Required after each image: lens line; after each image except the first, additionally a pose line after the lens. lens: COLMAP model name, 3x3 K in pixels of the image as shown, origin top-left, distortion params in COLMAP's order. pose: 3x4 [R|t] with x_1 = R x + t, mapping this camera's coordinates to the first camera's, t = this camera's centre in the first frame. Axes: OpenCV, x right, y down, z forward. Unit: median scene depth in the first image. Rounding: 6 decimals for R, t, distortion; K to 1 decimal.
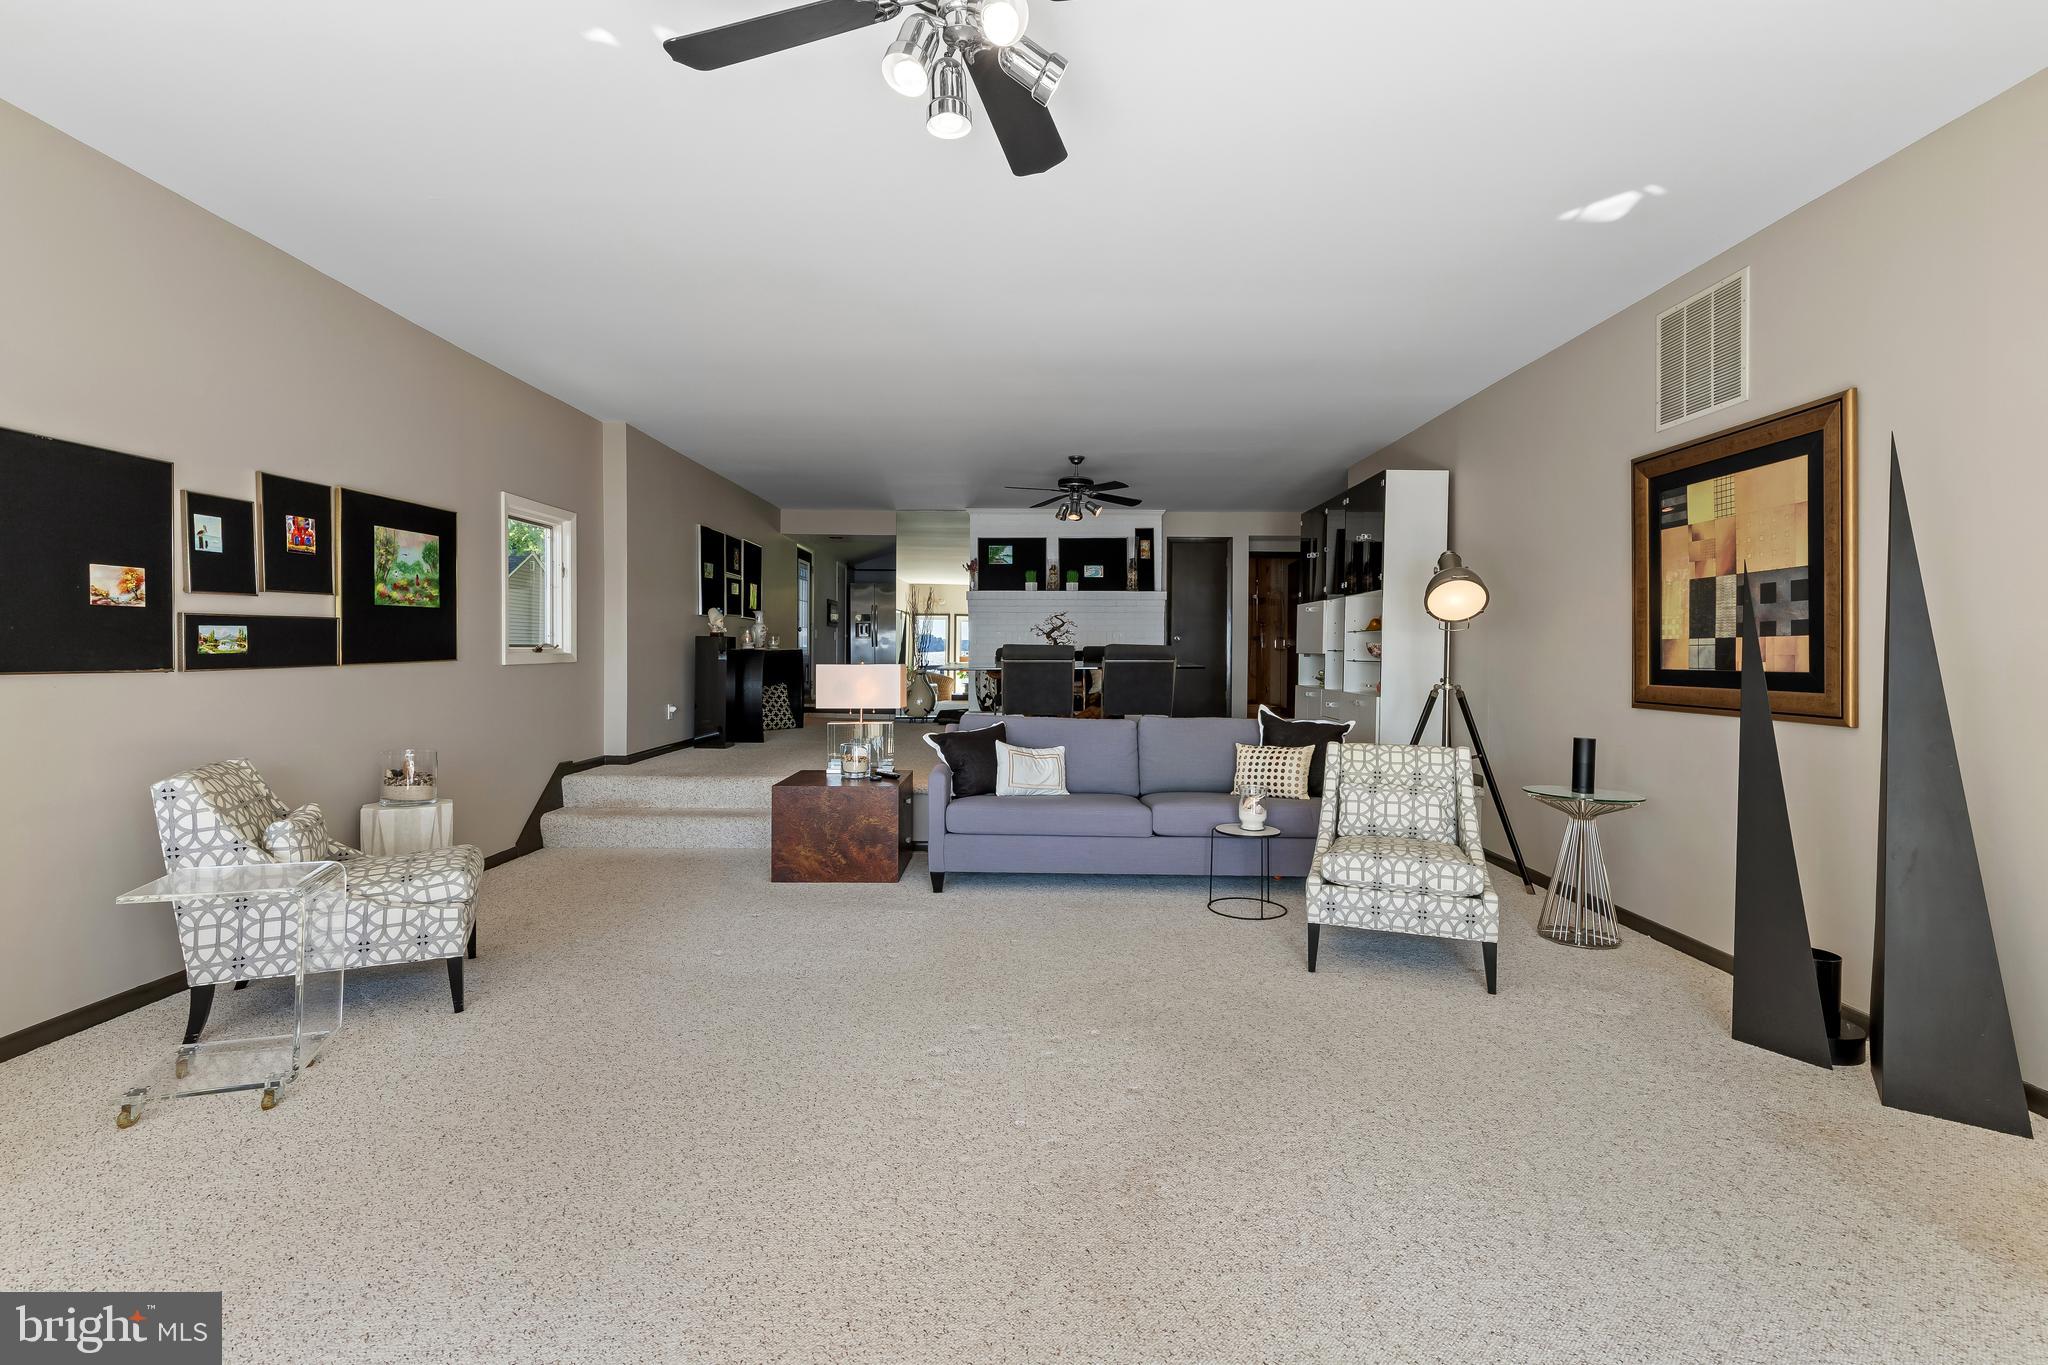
lens RADIAL K [[922.9, 0, 1033.0], [0, 922.9, 648.5], [0, 0, 1]] dist [0.009903, -0.002450]
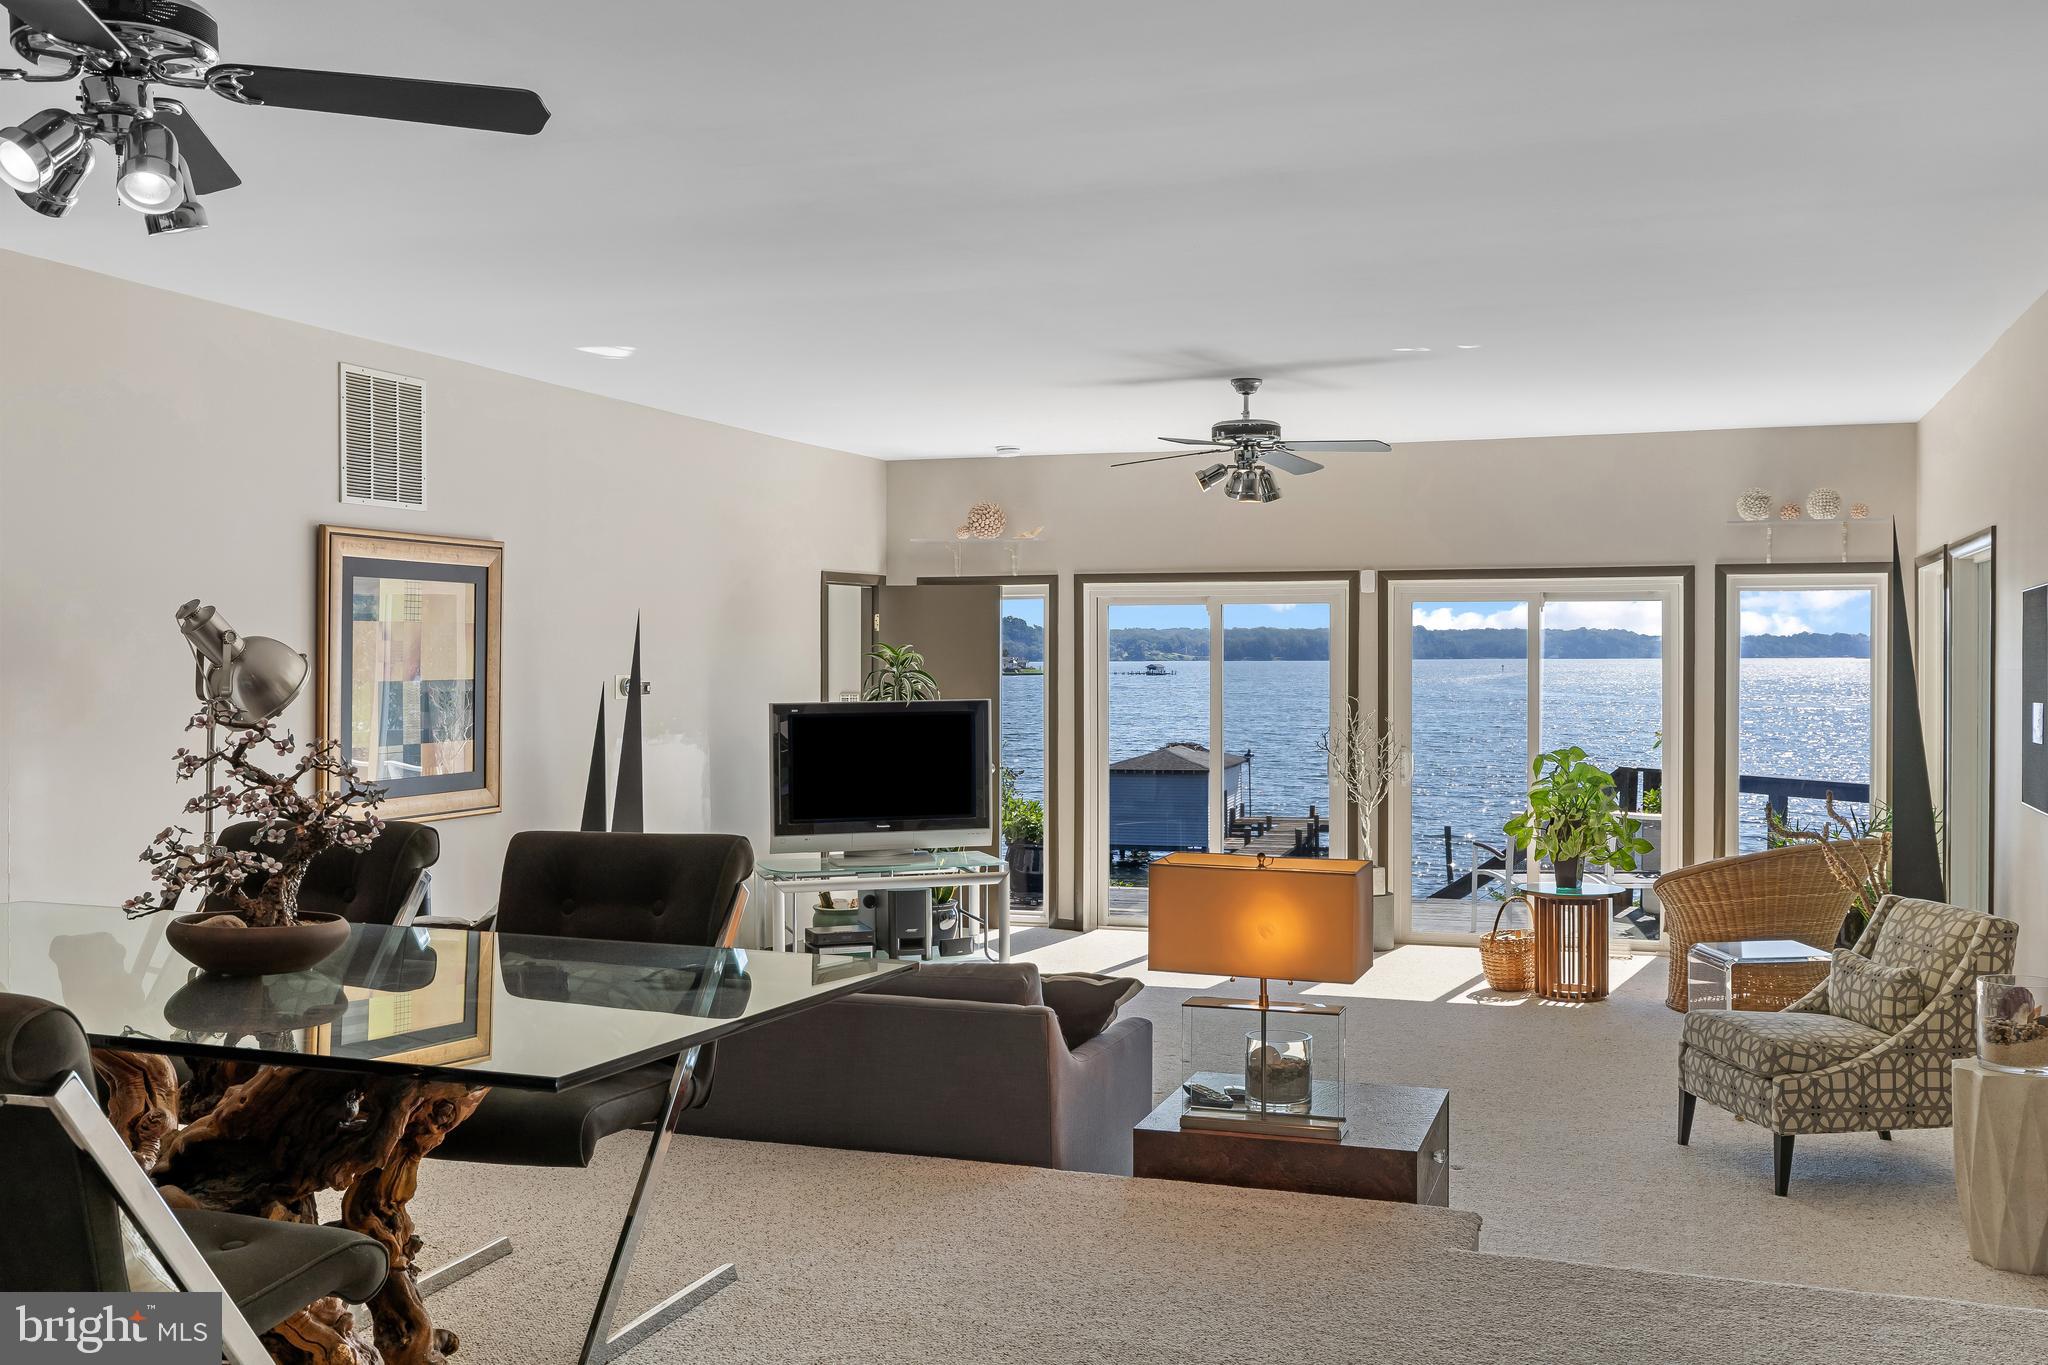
lens RADIAL K [[1968.2, 0, 1014.5], [0, 1968.2, 681.4], [0, 0, 1]] dist [0.014588, 0.000000]
pose [[-0.946114, -0.000422, 0.323833, -0.538044], [0.004758, 0.999873, 0.015204, -0.105843], [-0.323798, 0.015926, -0.945992, 2.781231]]
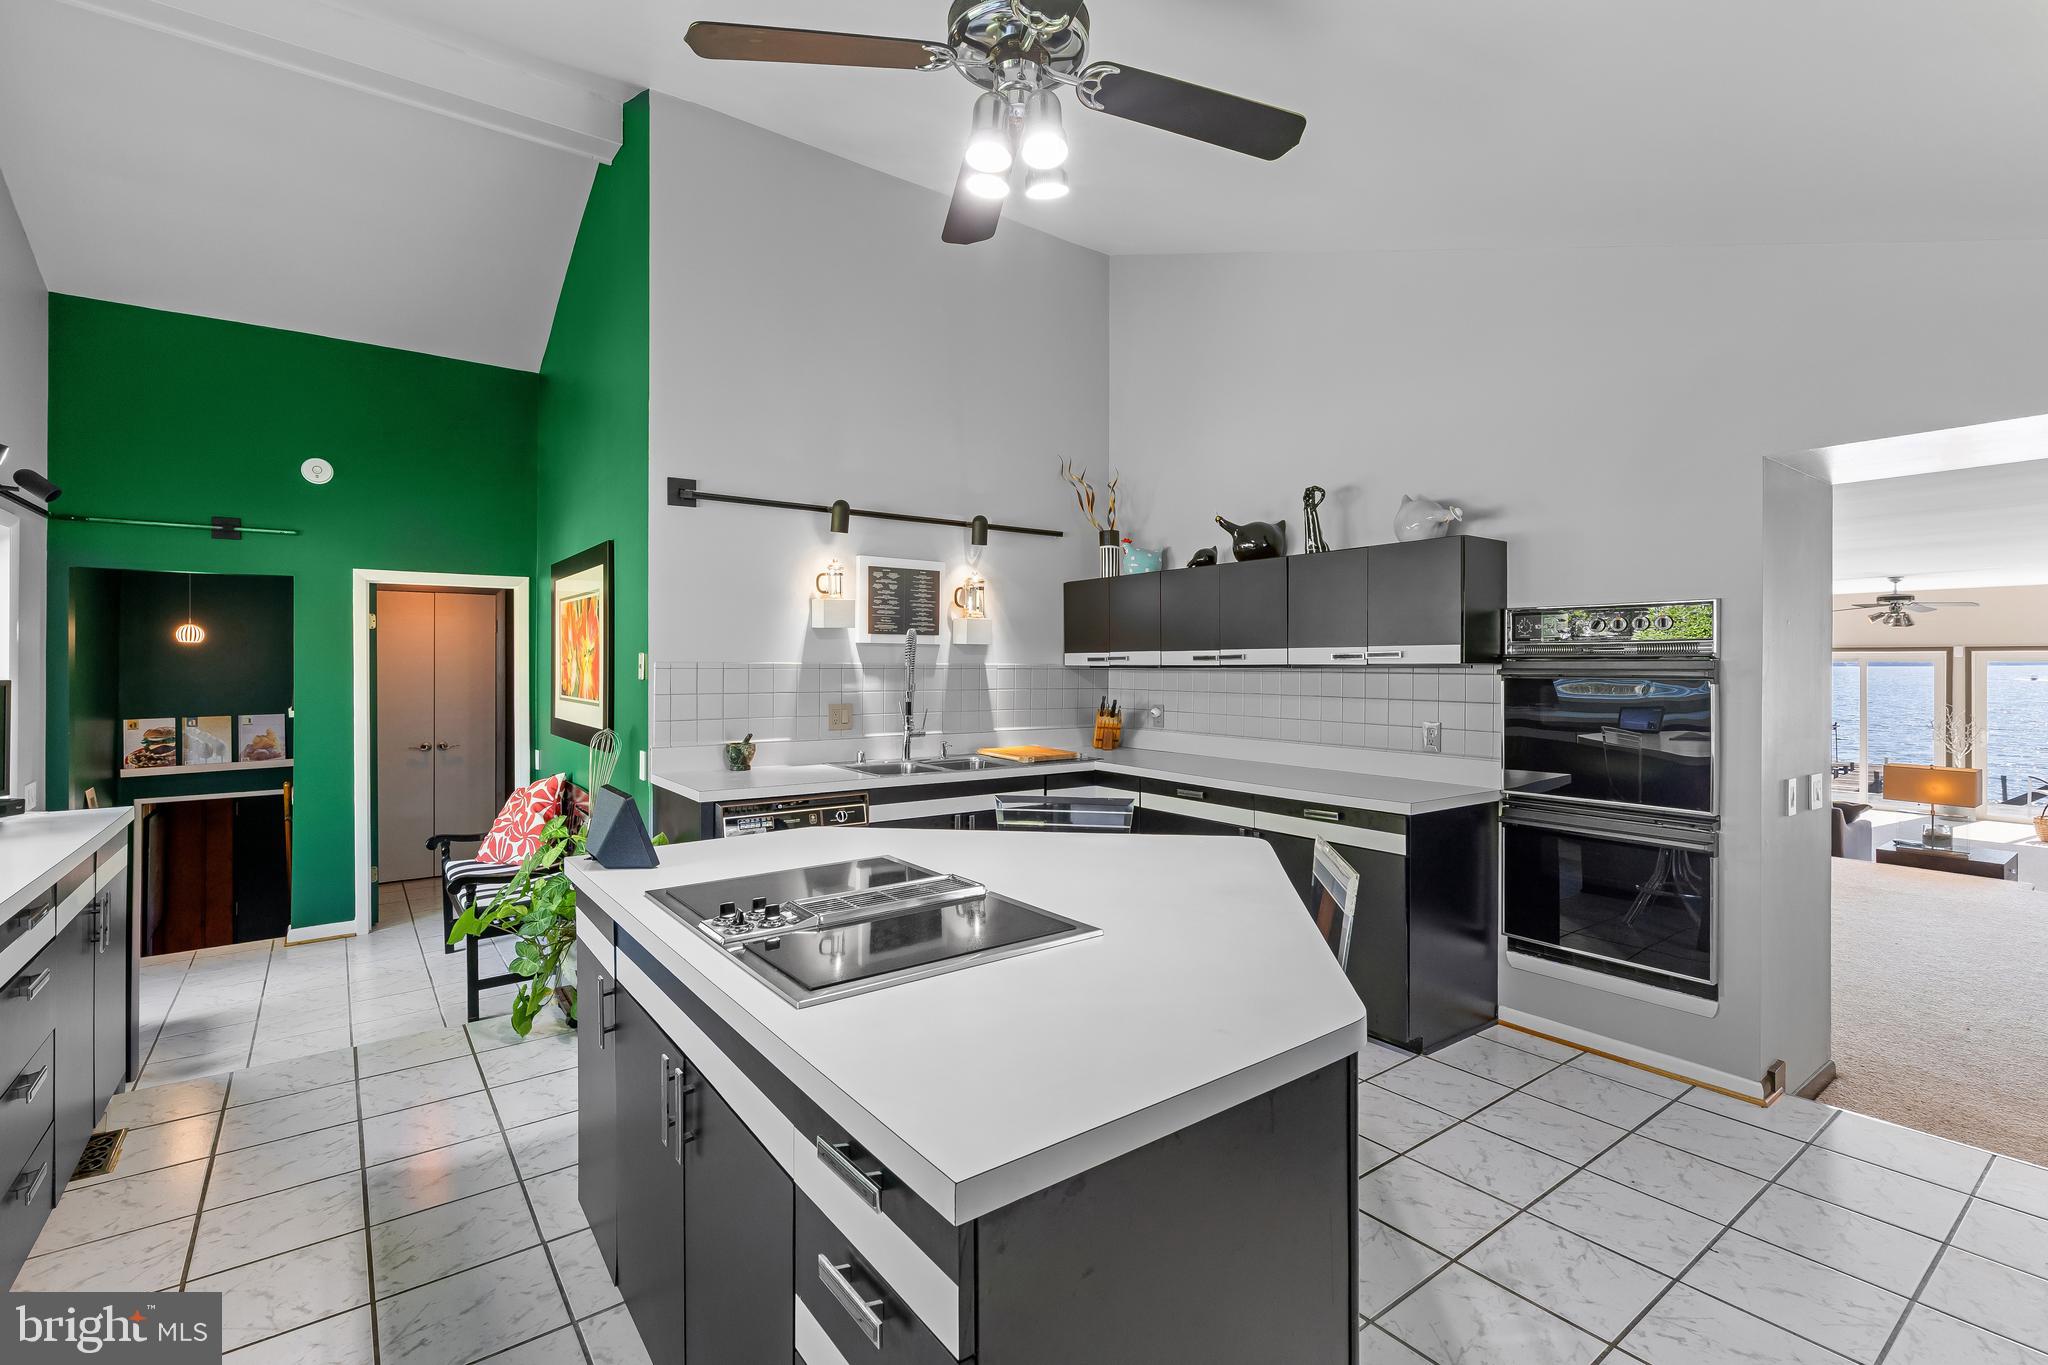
lens RADIAL K [[922.9, 0, 1032.0], [0, 922.9, 668.0], [0, 0, 1]] dist [0.009903, -0.002450]
pose [[-0.605996, 0.001332, 0.795466, -0.670891], [0.005888, 0.999979, 0.002811, -0.186647], [-0.795446, 0.006388, -0.605991, 4.137383]]
